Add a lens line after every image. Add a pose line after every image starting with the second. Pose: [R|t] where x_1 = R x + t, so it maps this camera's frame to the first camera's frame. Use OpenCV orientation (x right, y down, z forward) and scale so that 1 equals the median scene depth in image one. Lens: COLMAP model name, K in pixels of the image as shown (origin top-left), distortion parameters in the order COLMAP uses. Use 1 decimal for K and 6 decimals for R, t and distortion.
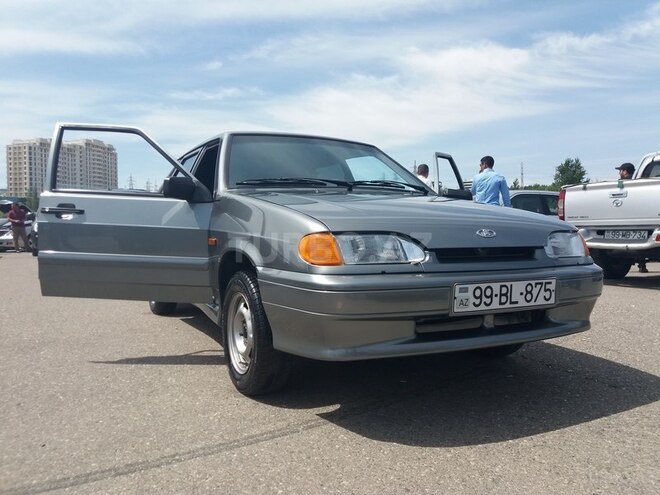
lens RADIAL K [[530.2, 0, 316.5], [0, 530.2, 249.0], [0, 0, 1]] dist [0.071595, -0.152820]
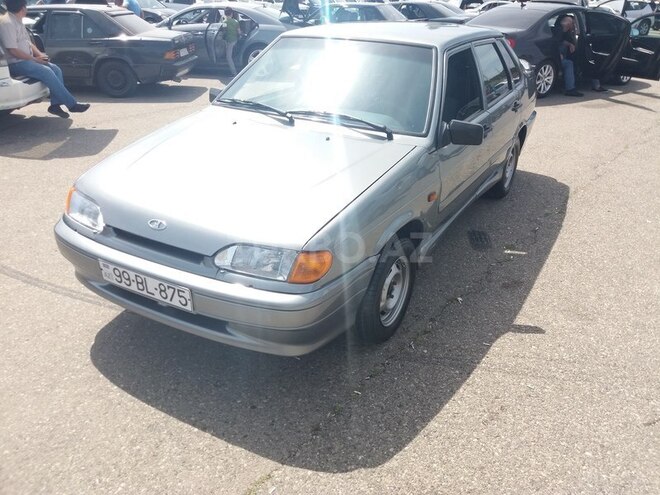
lens RADIAL K [[542.4, 0, 330.9], [0, 542.4, 224.7], [0, 0, 1]] dist [0.107627, -0.166531]
pose [[0.556830, 0.344461, -0.755836, 1.285000], [-0.046707, 0.921503, 0.385552, -0.448887], [0.829313, -0.179384, 0.529209, 0.682716]]
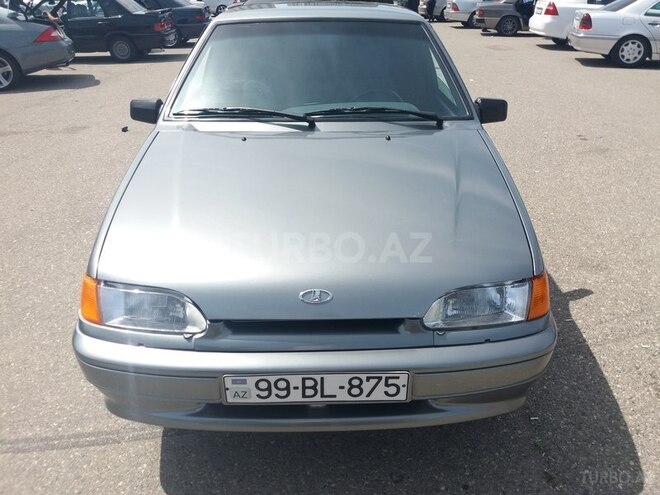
lens RADIAL K [[542.4, 0, 330.9], [0, 542.4, 224.7], [0, 0, 1]] dist [0.107627, -0.166531]
pose [[0.902745, 0.179326, -0.391016, 0.586736], [-0.016446, 0.922690, 0.385191, -0.391444], [0.429861, -0.341299, 0.835903, 0.406014]]
